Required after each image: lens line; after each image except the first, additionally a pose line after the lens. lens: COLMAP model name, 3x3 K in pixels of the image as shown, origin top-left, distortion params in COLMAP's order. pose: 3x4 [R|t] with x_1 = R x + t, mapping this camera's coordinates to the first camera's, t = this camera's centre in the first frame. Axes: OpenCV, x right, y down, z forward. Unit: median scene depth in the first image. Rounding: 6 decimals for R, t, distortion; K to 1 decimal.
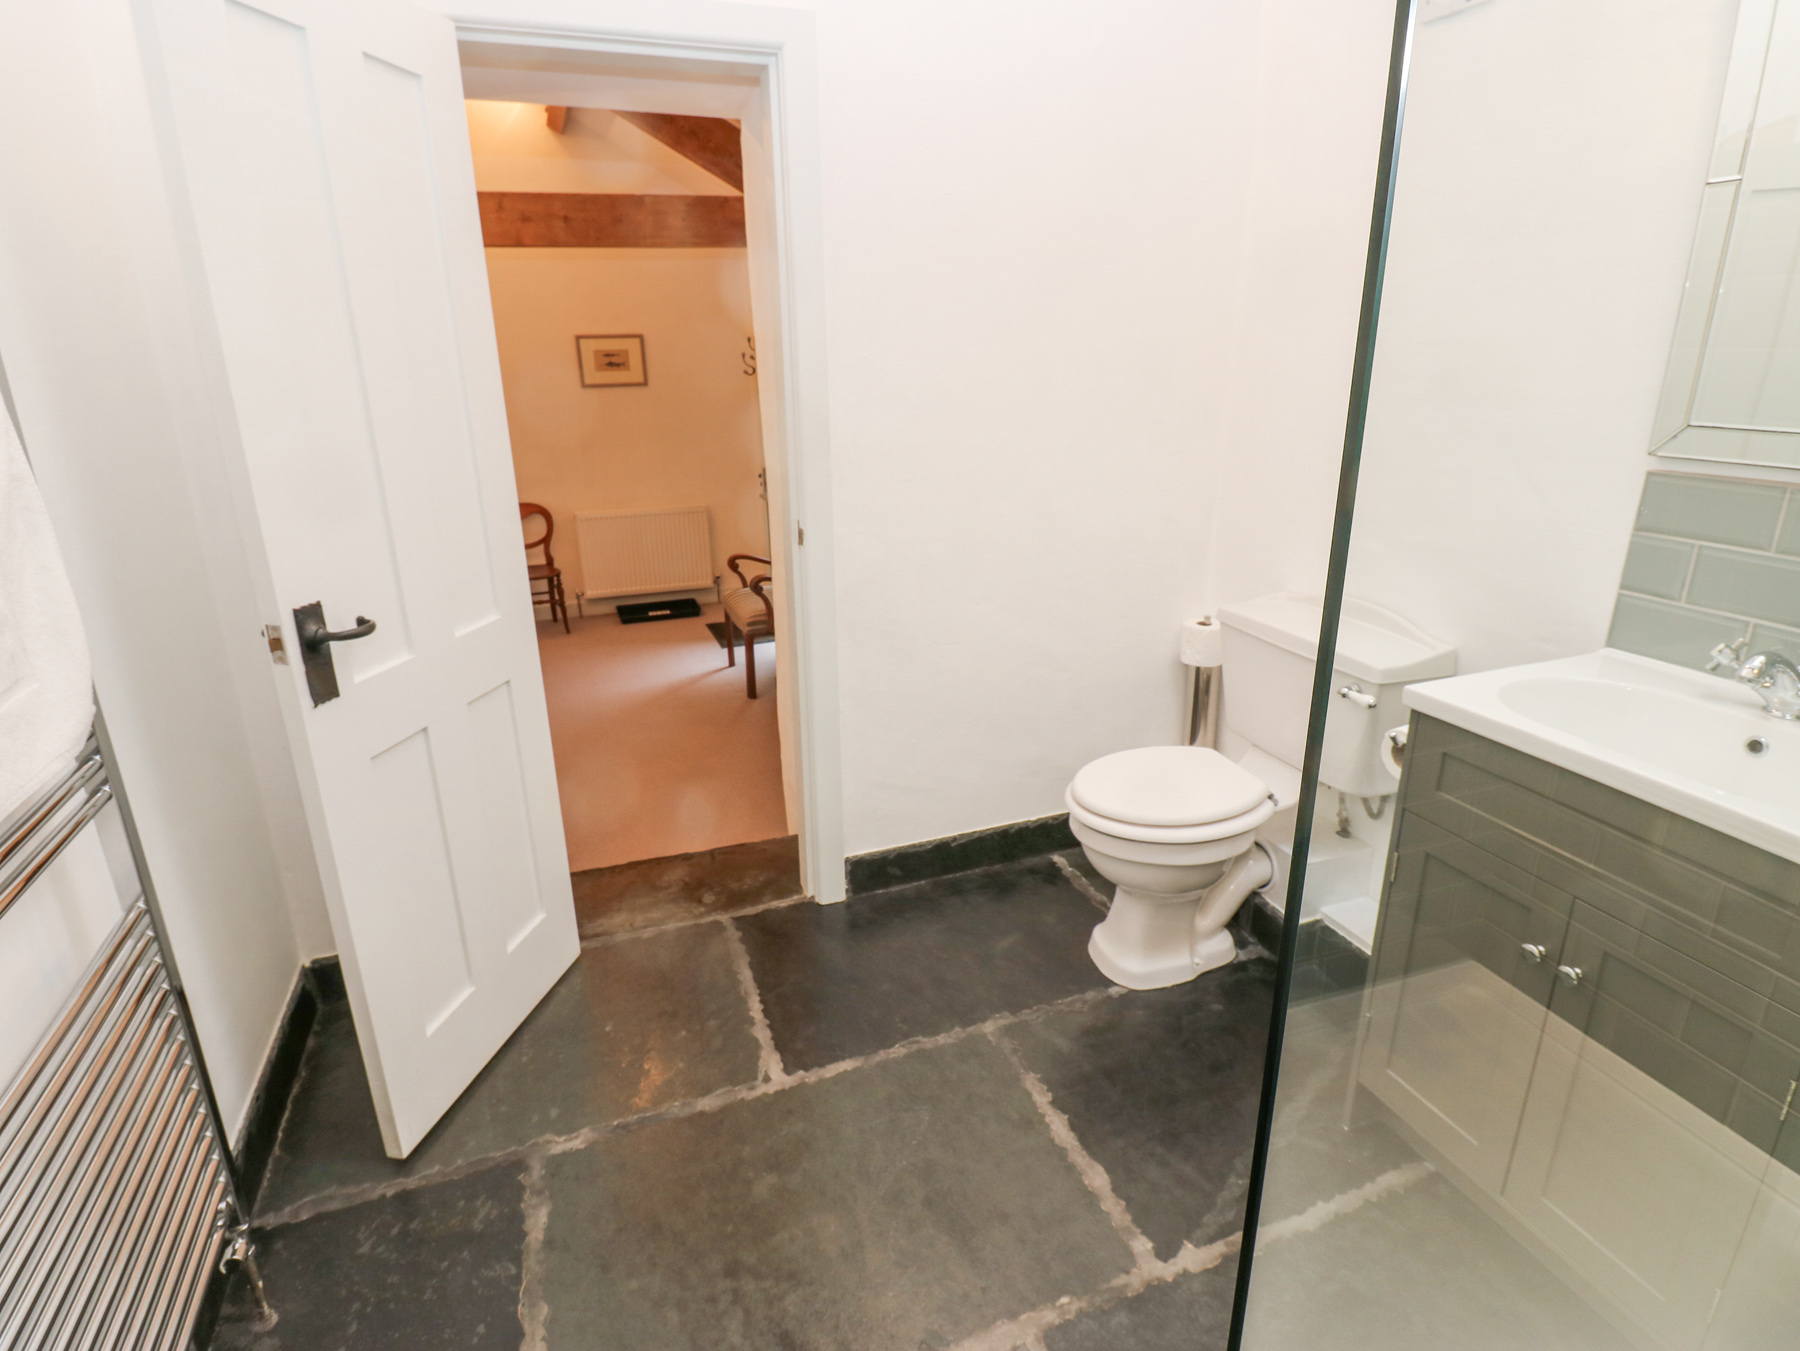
lens RADIAL K [[940.4, 0, 901.7], [0, 940.4, 669.1], [0, 0, 1]] dist [-0.004196, -0.011671]
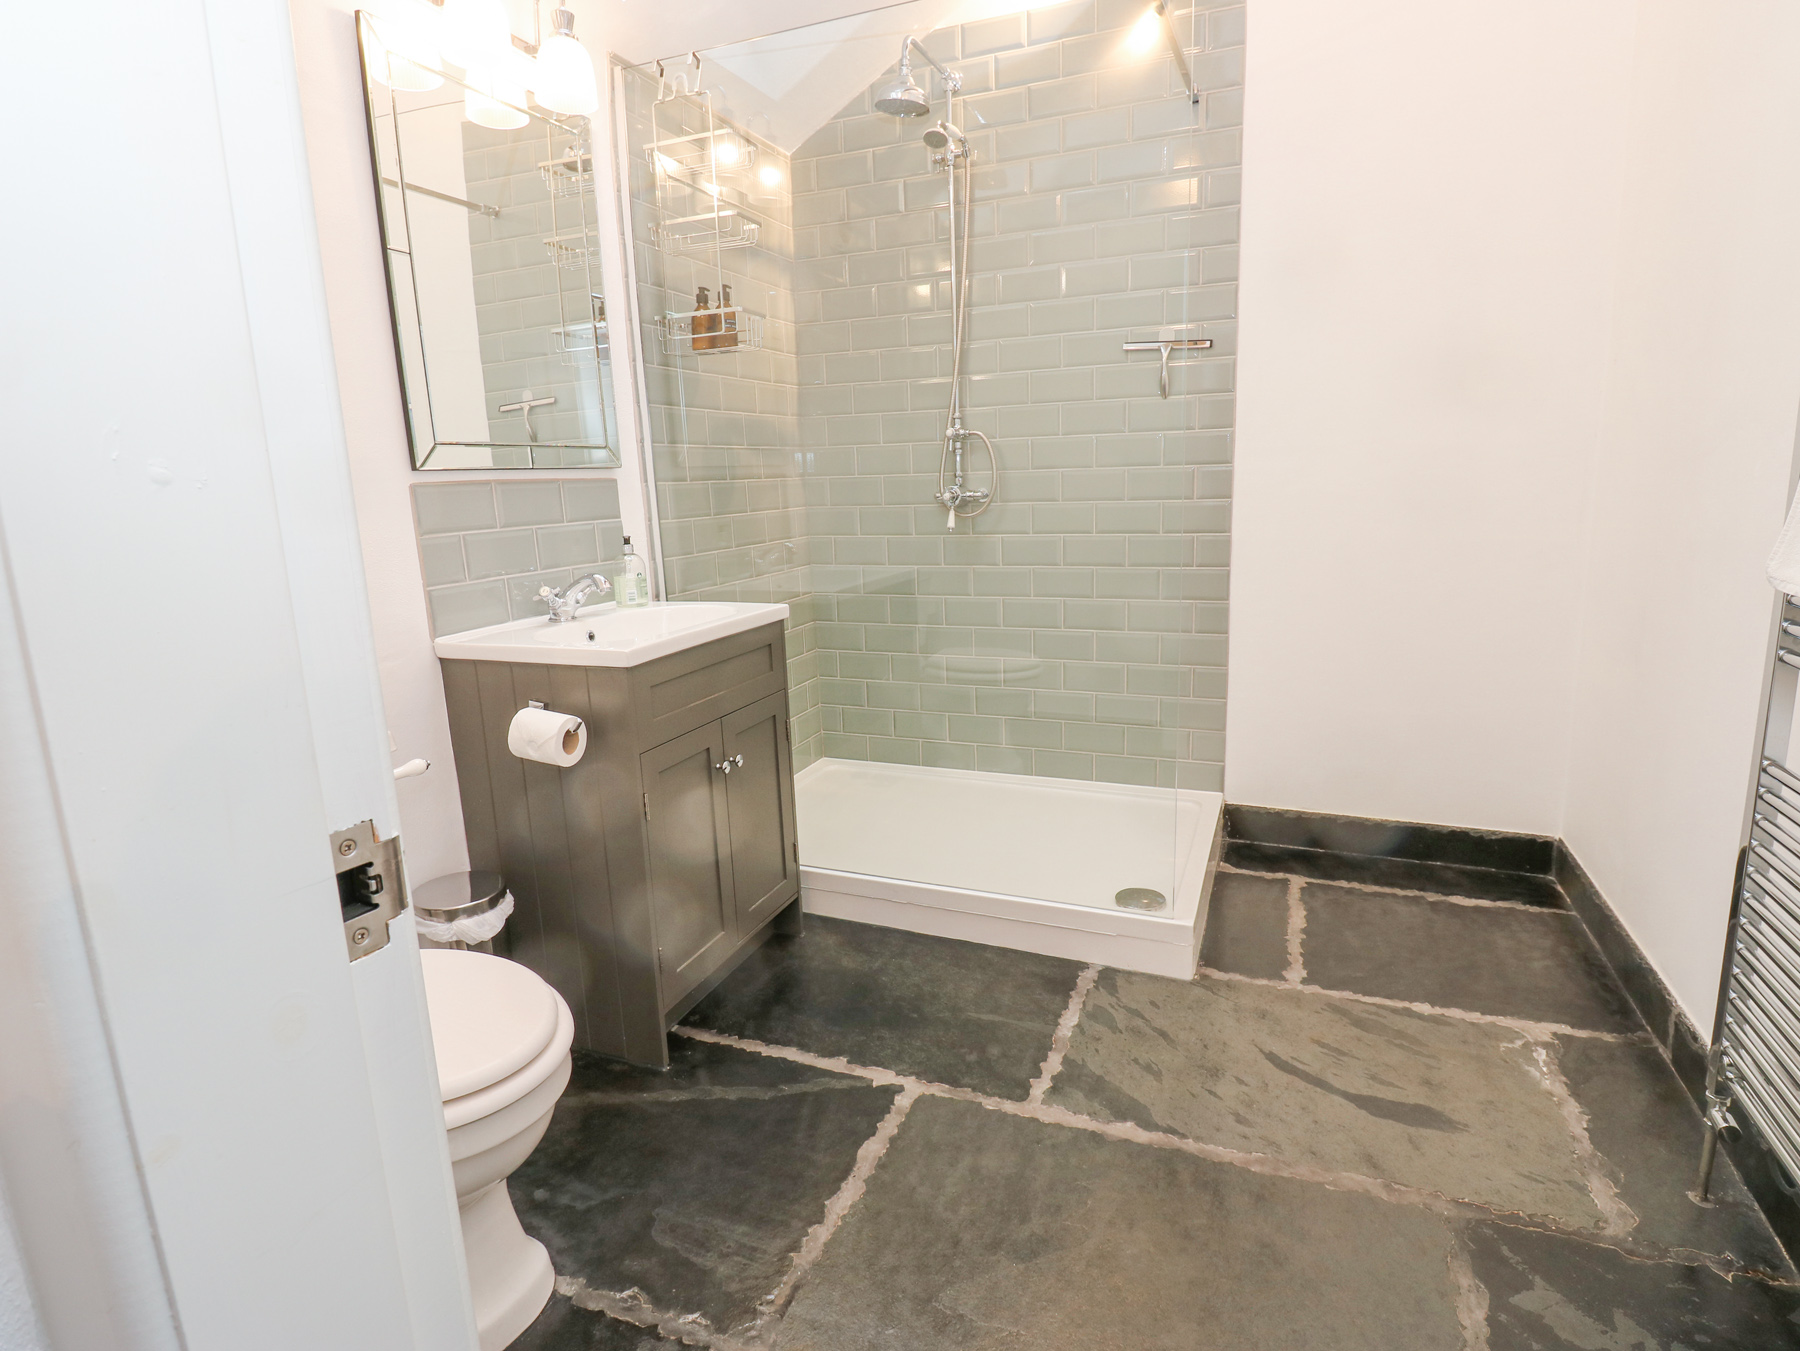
lens RADIAL K [[940.4, 0, 901.7], [0, 940.4, 670.2], [0, 0, 1]] dist [-0.004196, -0.011671]
pose [[-0.739147, -0.107287, 0.664944, -0.435429], [0.252926, 0.870771, 0.421647, -0.329380], [-0.624252, 0.479840, -0.616492, 1.357219]]
